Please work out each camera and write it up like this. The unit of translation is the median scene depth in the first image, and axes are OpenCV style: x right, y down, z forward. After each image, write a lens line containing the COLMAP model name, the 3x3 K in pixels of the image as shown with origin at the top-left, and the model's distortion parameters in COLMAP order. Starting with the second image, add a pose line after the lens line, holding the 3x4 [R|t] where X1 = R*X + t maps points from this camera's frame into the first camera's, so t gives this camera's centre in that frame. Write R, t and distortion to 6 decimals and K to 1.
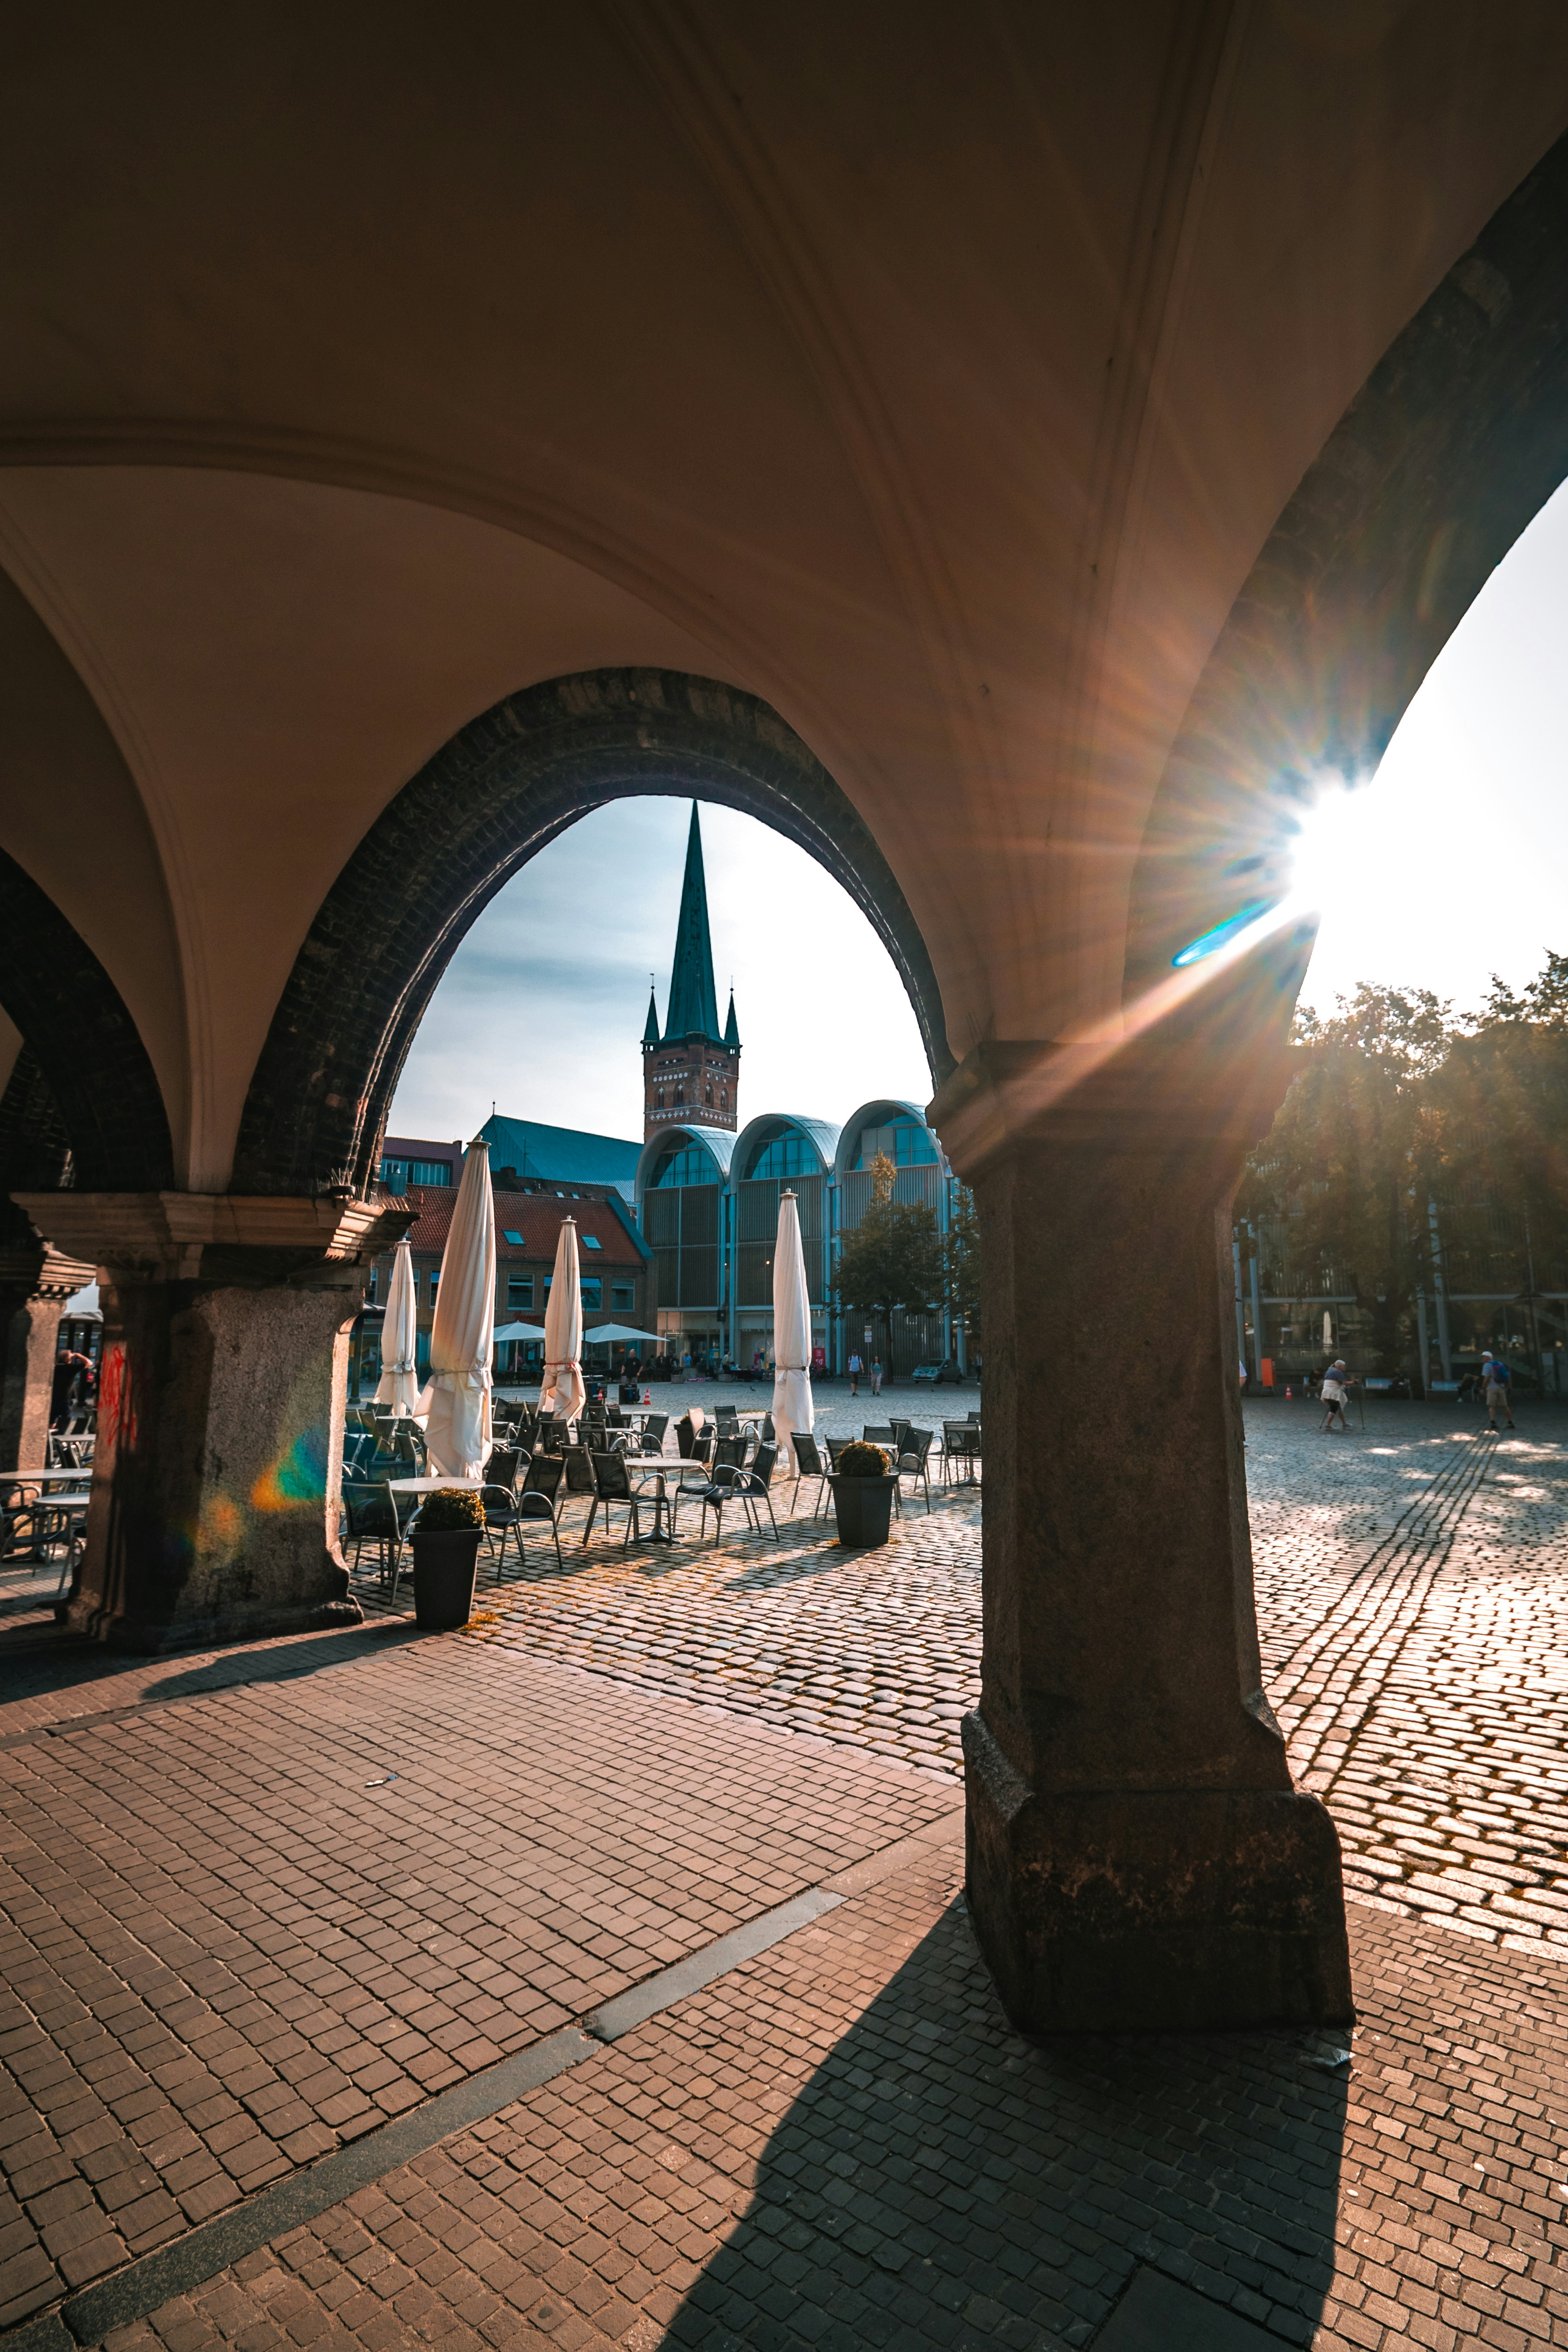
lens RADIAL K [[1117.9, 0, 790.8], [0, 1117.9, 1210.5], [0, 0, 1]] dist [0.001984, 0.000574]
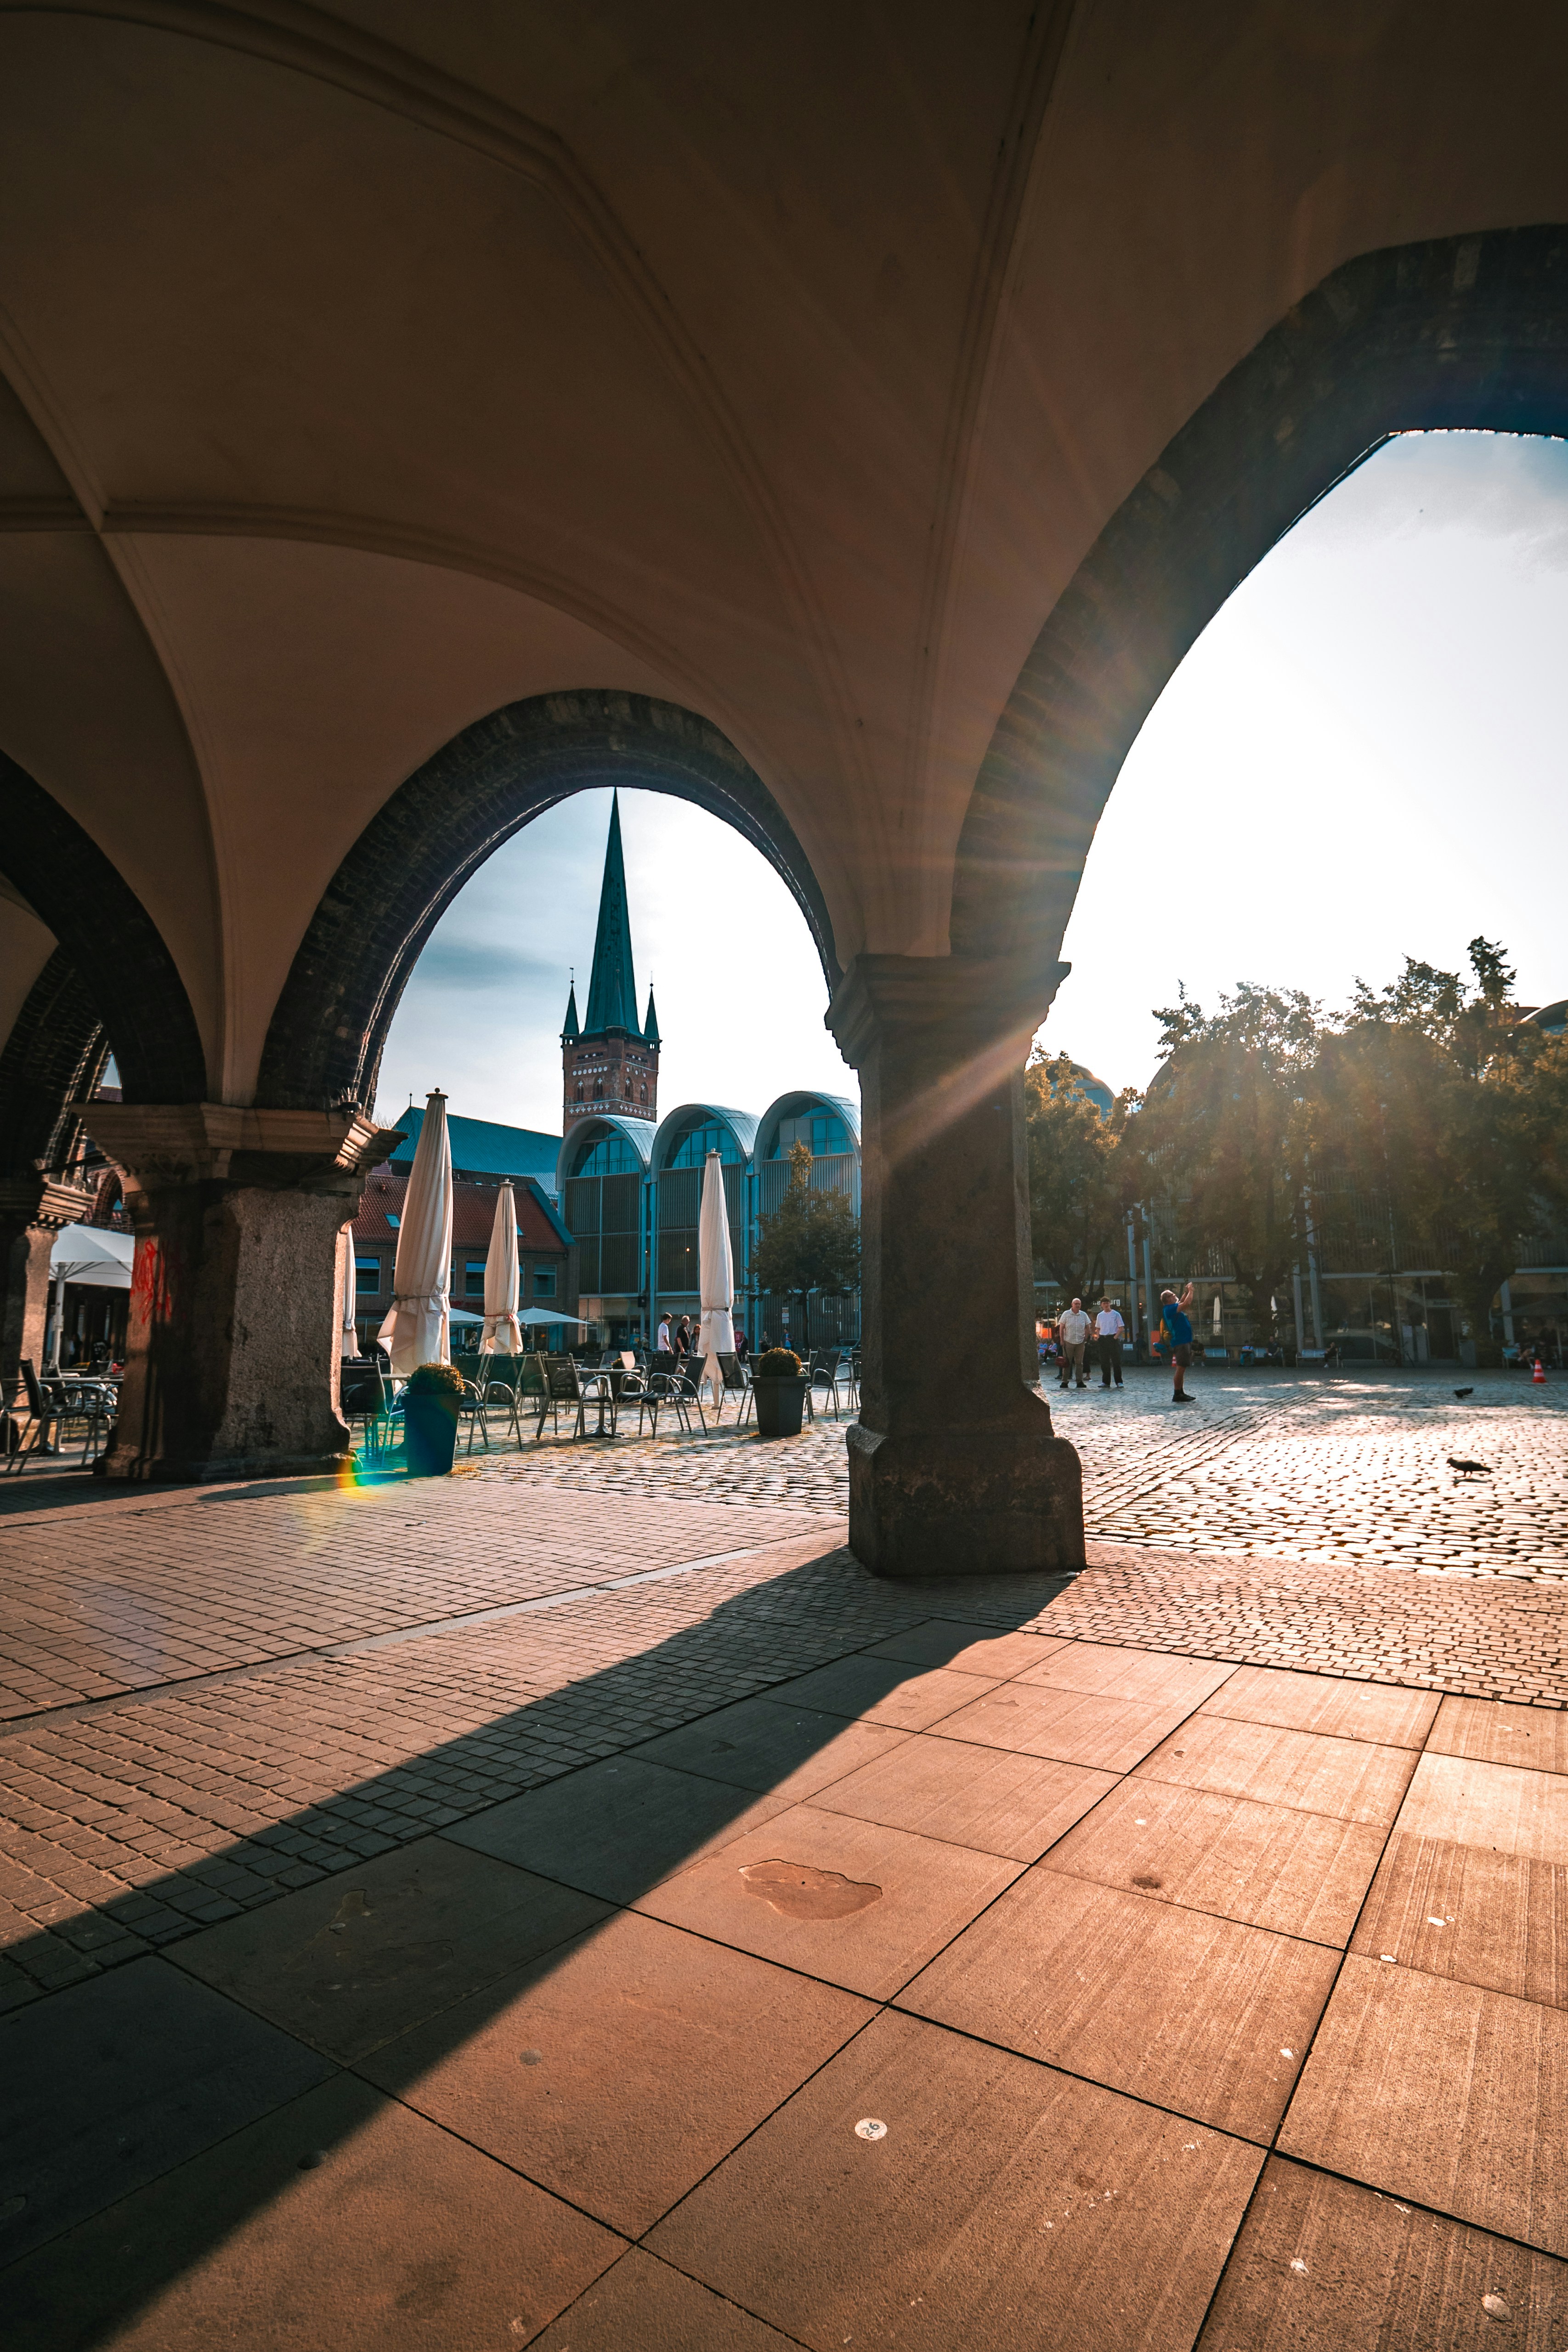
lens RADIAL K [[1117.9, 0, 790.8], [0, 1117.9, 1210.5], [0, 0, 1]] dist [0.001984, 0.000574]
pose [[0.997311, 0.002289, 0.073252, -0.012665], [-0.002266, 0.999997, -0.000394, 0.083057], [-0.073253, 0.000227, 0.997313, -0.213394]]
